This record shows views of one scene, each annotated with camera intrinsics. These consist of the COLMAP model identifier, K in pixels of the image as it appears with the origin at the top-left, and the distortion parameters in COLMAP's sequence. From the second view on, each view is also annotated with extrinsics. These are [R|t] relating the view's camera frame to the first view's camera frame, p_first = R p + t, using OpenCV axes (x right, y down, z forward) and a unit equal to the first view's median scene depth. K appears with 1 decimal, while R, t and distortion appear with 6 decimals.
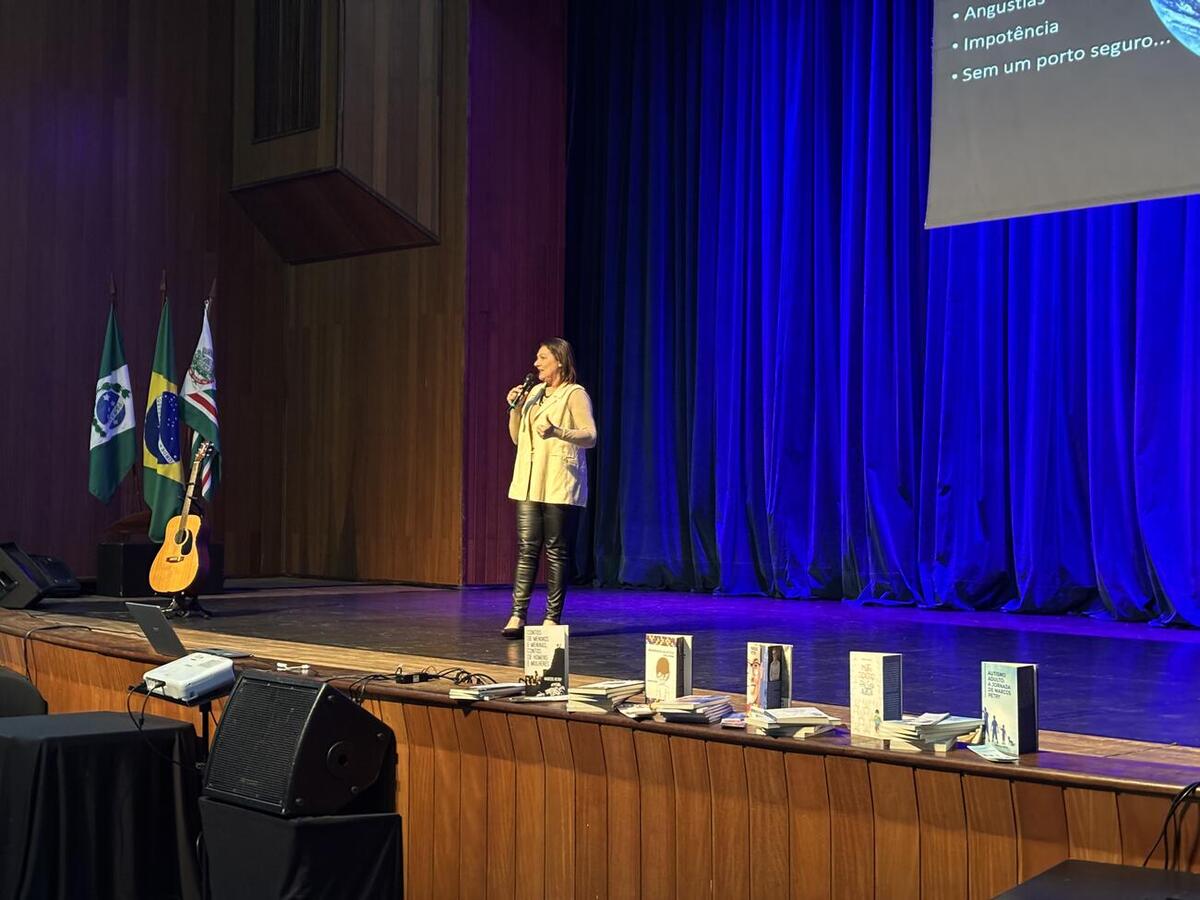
lens RADIAL K [[1750.1, 0, 600.0], [0, 1750.1, 450.0], [0, 0, 1]] dist [0.259478, -0.969248]
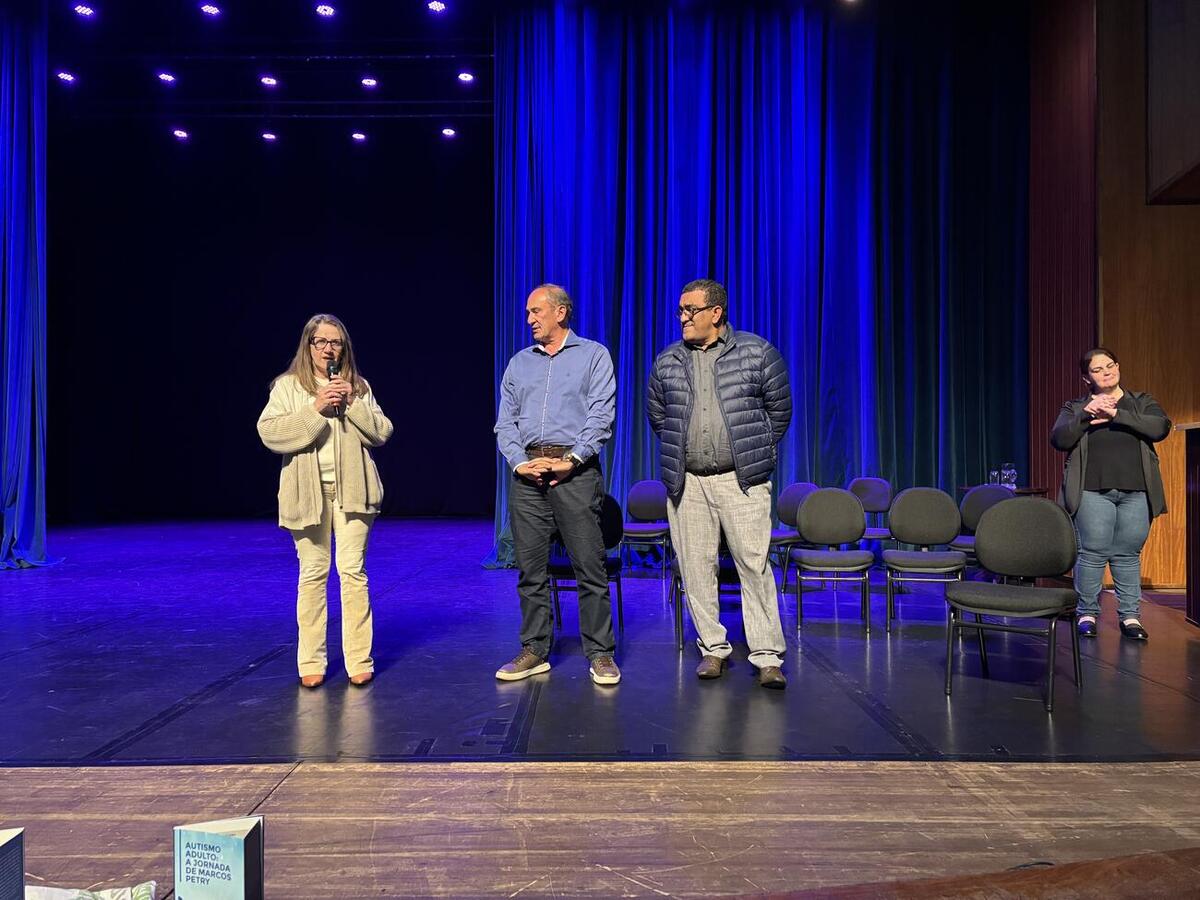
lens RADIAL K [[903.5, 0, 600.0], [0, 903.5, 450.0], [0, 0, 1]] dist [0.060111, -0.071083]
pose [[0.669676, -0.000306, 0.742654, 0.058687], [-0.018820, 0.999672, 0.017383, -0.022425], [-0.742415, -0.025618, 0.669450, 0.544960]]
